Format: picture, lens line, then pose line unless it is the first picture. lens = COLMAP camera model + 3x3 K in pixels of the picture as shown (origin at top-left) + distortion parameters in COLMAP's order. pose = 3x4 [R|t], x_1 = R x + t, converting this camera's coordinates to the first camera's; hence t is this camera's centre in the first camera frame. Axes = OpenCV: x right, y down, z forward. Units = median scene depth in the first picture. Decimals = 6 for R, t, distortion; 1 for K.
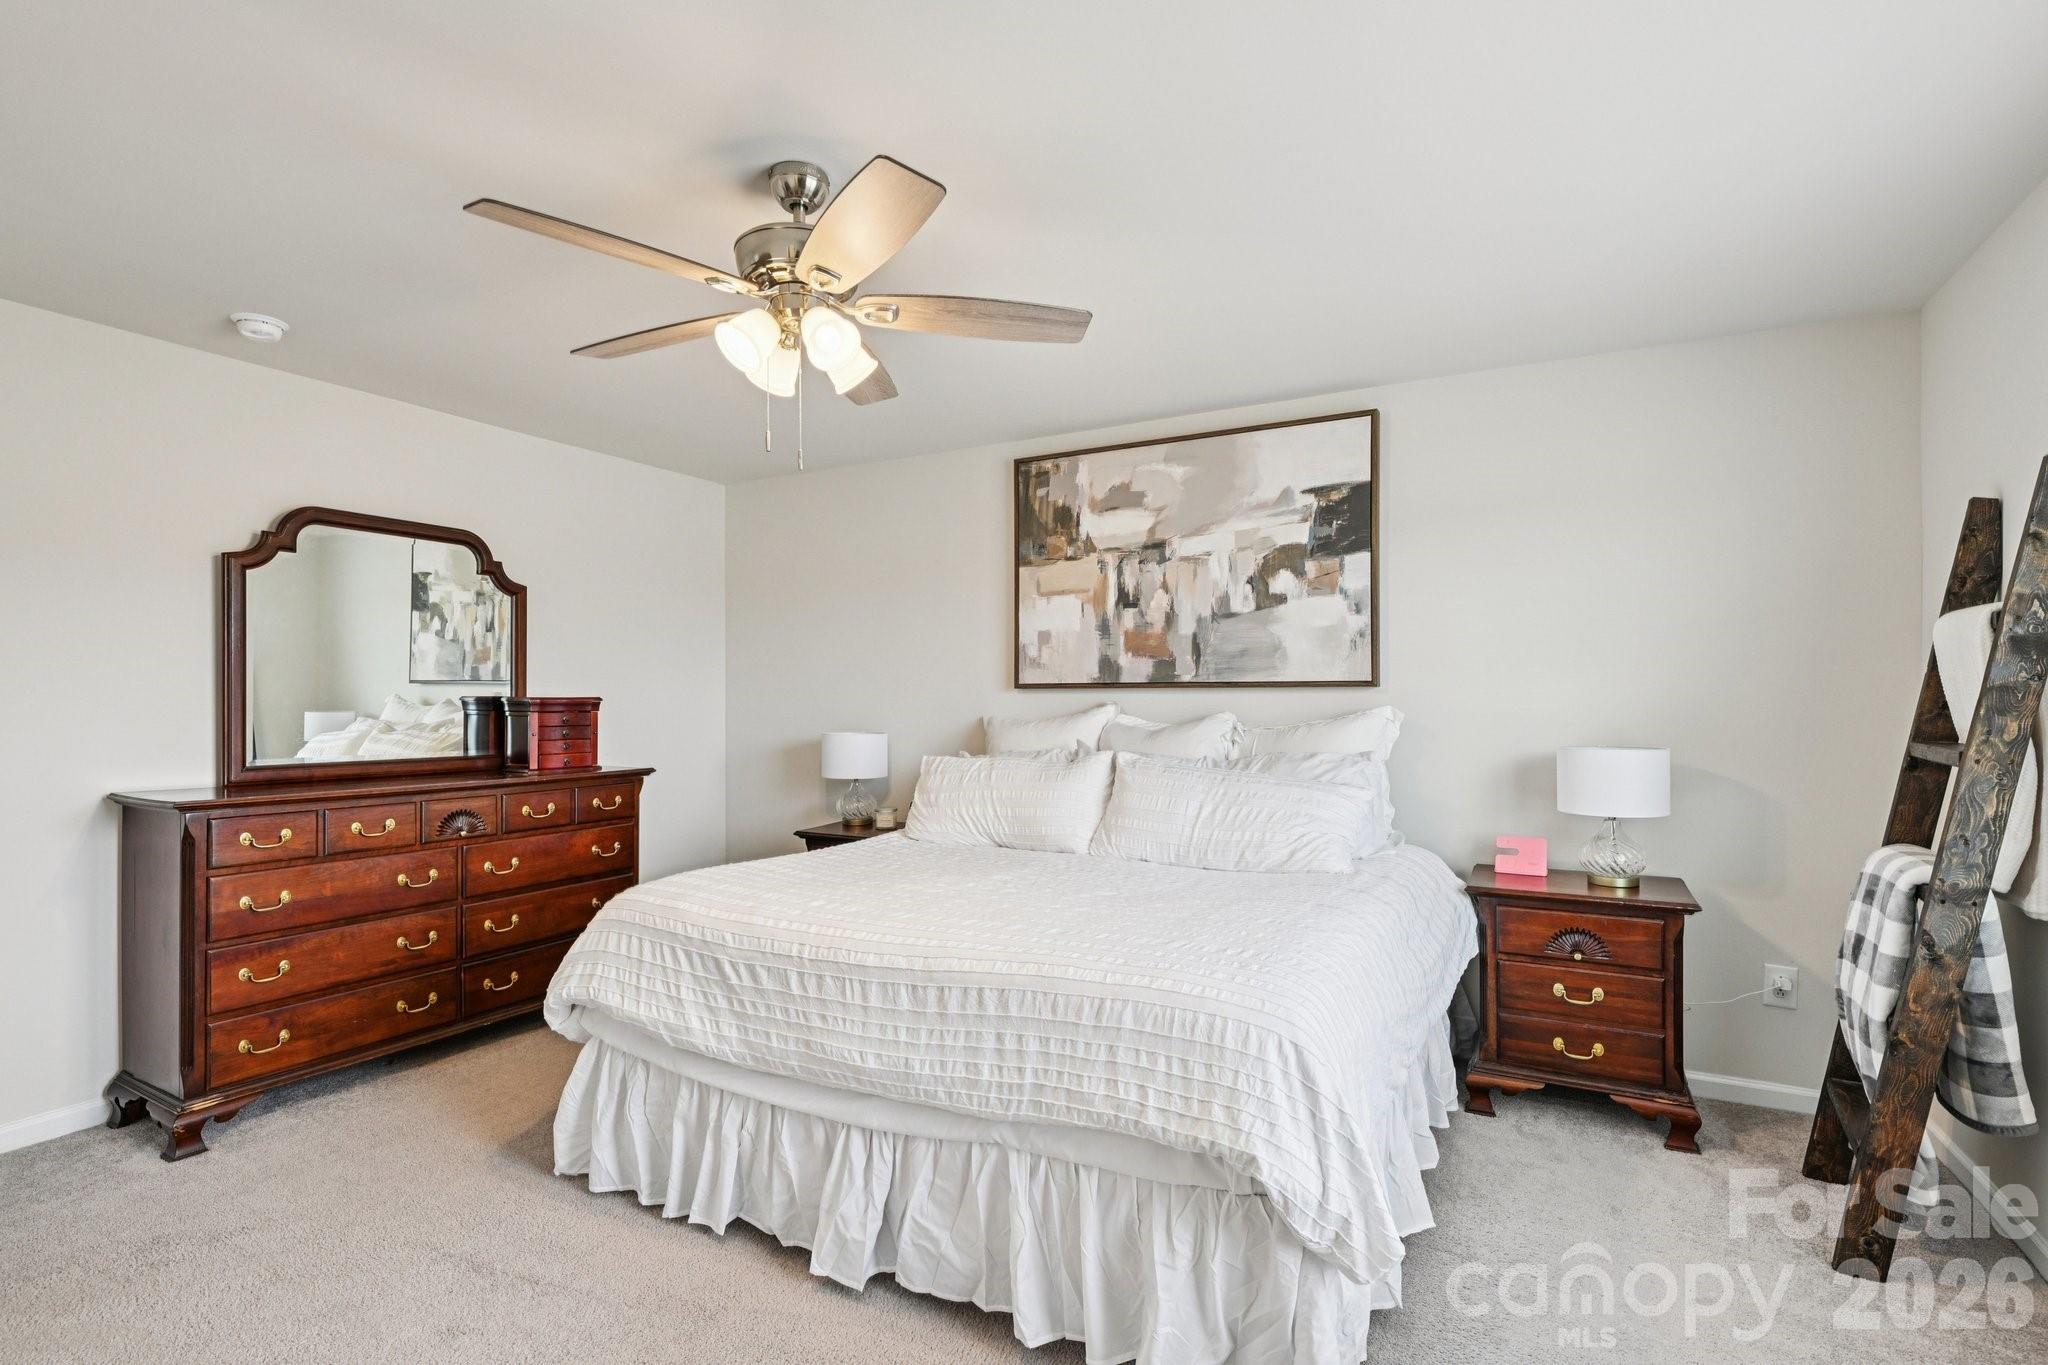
lens RADIAL K [[933.1, 0, 1016.6], [0, 933.1, 692.6], [0, 0, 1]] dist [-0.001271, -0.000065]
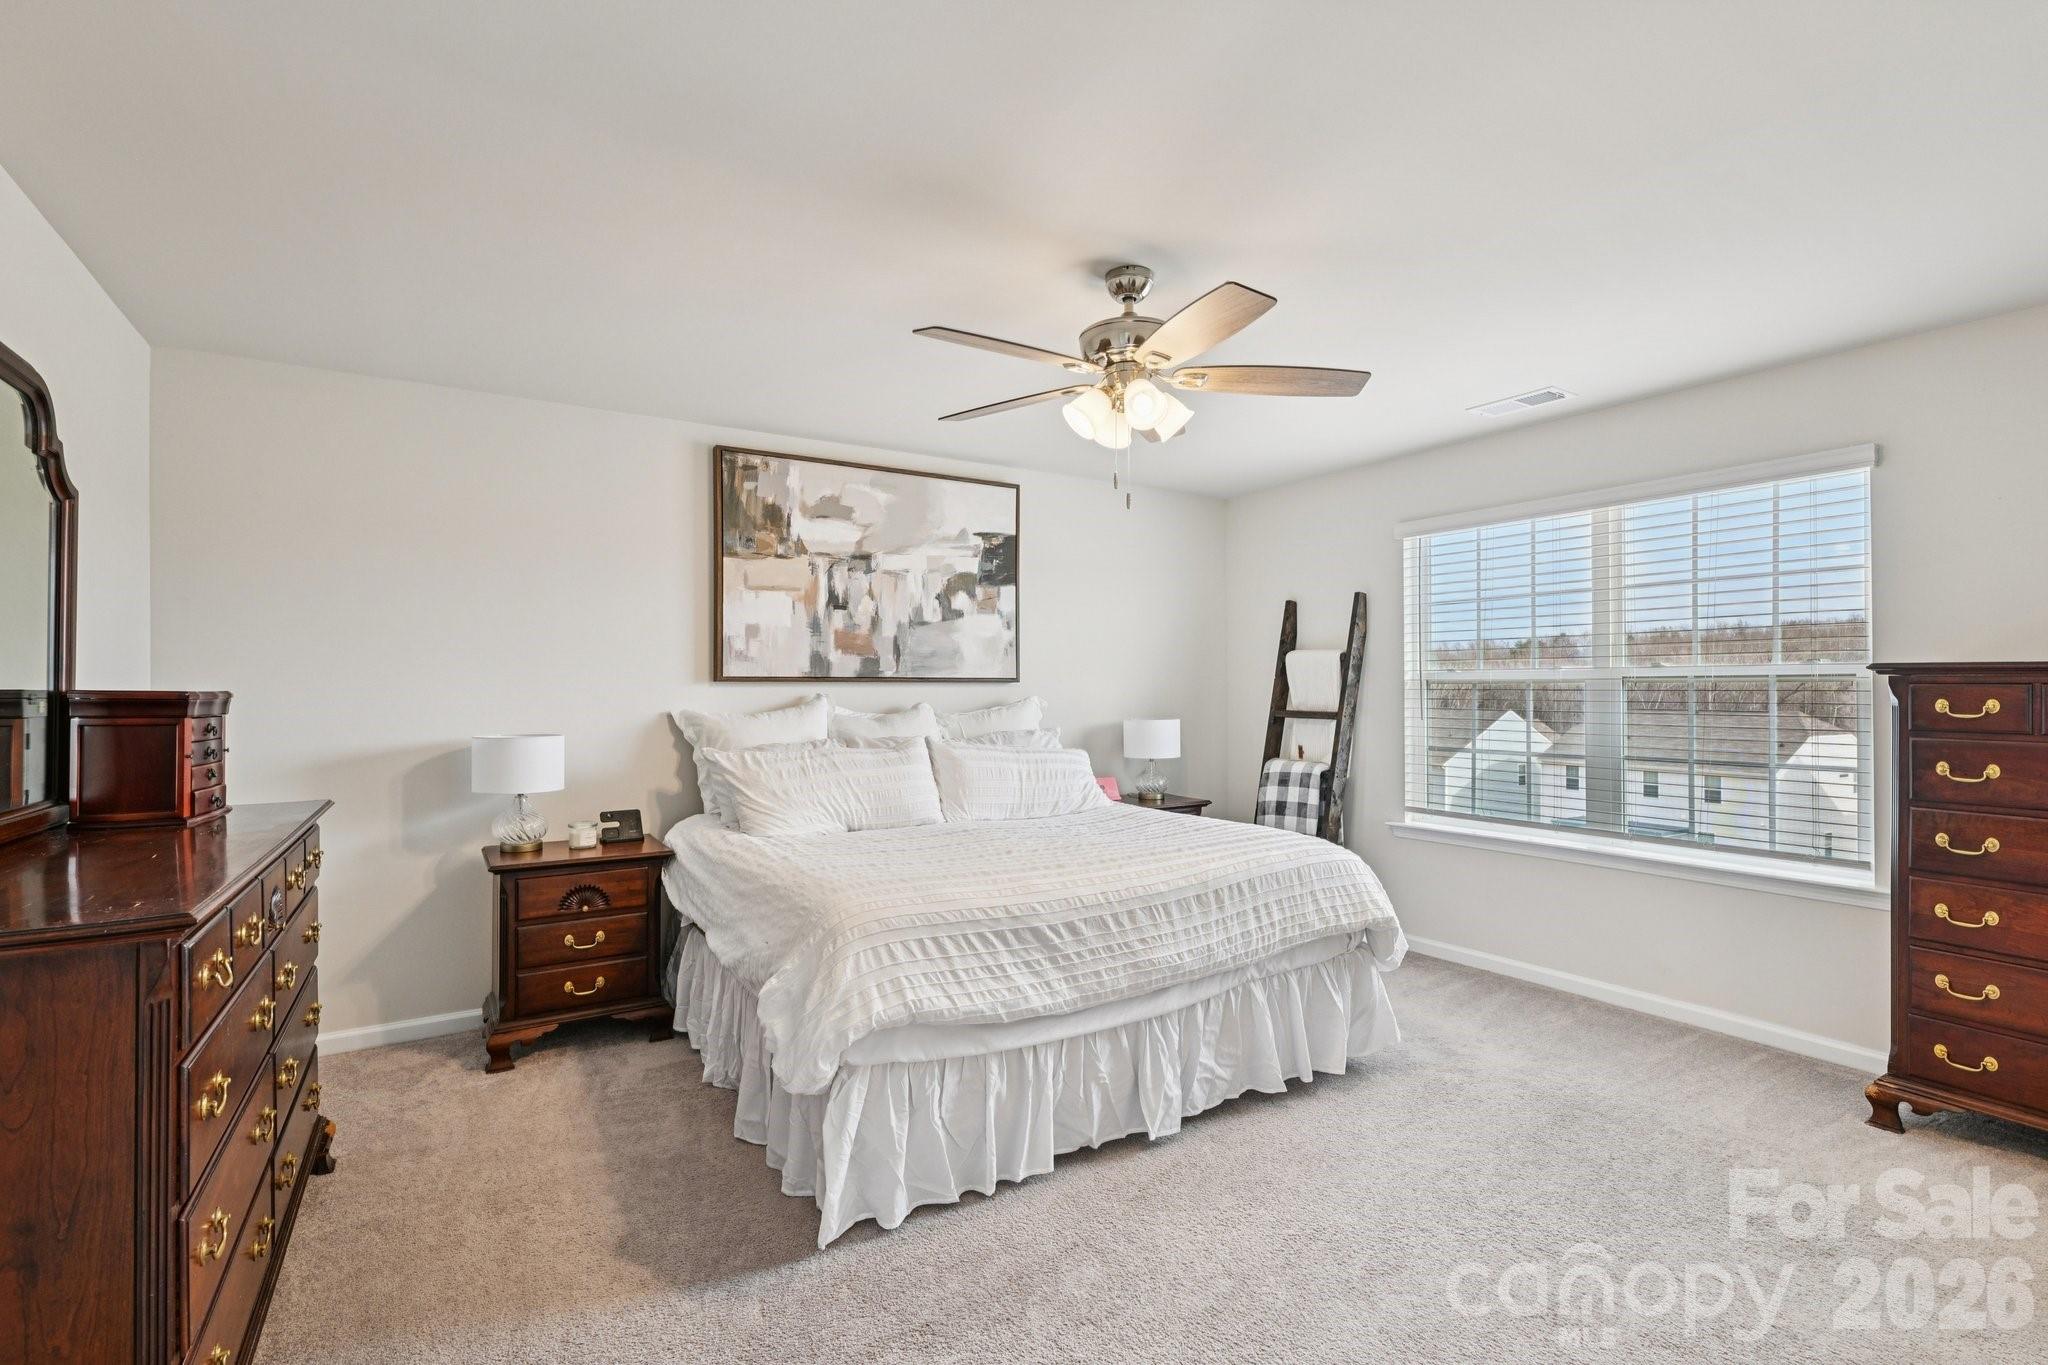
lens RADIAL K [[933.1, 0, 1012.2], [0, 933.1, 678.8], [0, 0, 1]] dist [-0.001271, -0.000065]
pose [[0.505321, 0.009399, 0.862880, -0.754520], [-0.003034, 0.999954, -0.009115, 0.000741], [-0.862926, 0.001988, 0.505326, 0.273165]]
